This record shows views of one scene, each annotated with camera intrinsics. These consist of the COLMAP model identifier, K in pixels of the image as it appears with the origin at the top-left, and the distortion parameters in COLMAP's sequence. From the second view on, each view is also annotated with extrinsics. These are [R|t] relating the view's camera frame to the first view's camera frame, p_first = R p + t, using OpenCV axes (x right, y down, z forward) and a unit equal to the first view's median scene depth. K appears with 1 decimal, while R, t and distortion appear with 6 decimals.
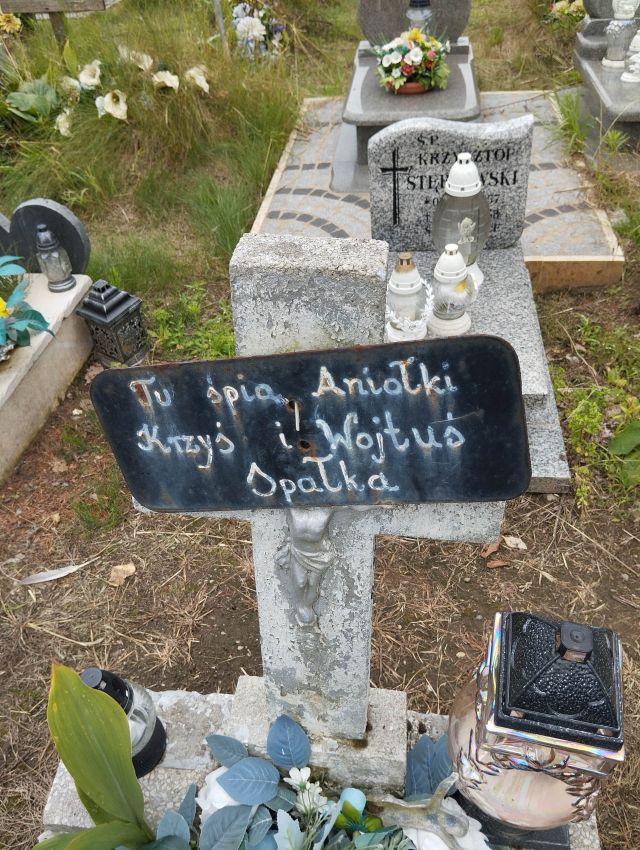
lens RADIAL K [[691.3, 0, 315.4], [0, 691.3, 404.8], [0, 0, 1]] dist [0.110691, -0.198661]
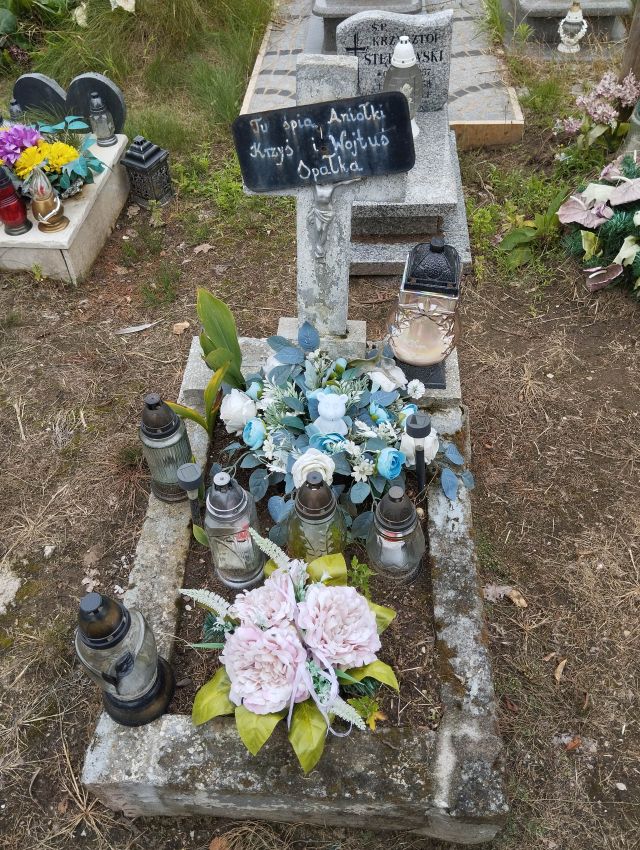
lens RADIAL K [[691.3, 0, 315.4], [0, 691.3, 404.8], [0, 0, 1]] dist [0.110691, -0.198661]
pose [[0.998138, -0.023574, 0.056264, -0.064003], [0.016811, 0.992896, 0.117791, 0.207545], [-0.058641, -0.116626, 0.991443, -0.477827]]
